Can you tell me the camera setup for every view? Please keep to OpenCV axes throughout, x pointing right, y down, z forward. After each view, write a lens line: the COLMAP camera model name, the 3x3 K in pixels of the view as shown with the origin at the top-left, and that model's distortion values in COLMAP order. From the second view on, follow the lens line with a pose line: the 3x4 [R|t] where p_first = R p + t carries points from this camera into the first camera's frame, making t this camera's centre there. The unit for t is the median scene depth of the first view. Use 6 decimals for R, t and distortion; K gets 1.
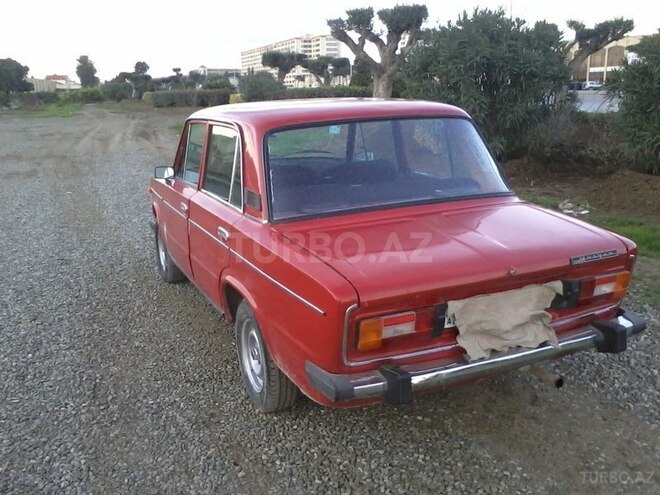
lens RADIAL K [[644.3, 0, 320.8], [0, 644.3, 247.6], [0, 0, 1]] dist [-0.072833, 0.146132]
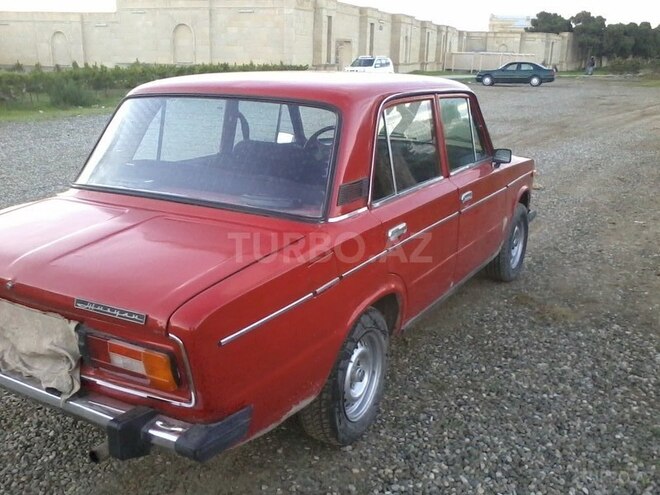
lens RADIAL K [[644.3, 0, 320.8], [0, 644.3, 247.6], [0, 0, 1]] dist [-0.072833, 0.146132]
pose [[0.598838, 0.258988, -0.757838, 0.813033], [-0.221805, 0.962886, 0.153793, -0.157768], [0.769542, 0.075995, 0.634058, 0.554788]]
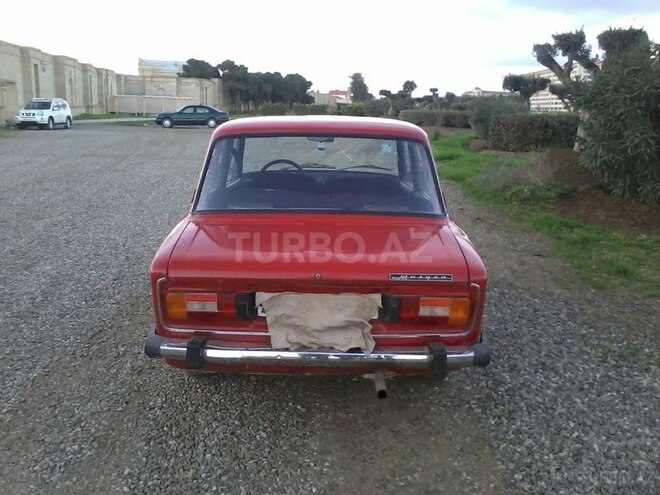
lens RADIAL K [[644.3, 0, 320.8], [0, 644.3, 247.6], [0, 0, 1]] dist [-0.072833, 0.146132]
pose [[0.915922, 0.131915, -0.379059, 0.504396], [-0.143542, 0.989641, -0.002438, -0.004924], [0.374811, 0.056644, 0.925369, -0.010032]]
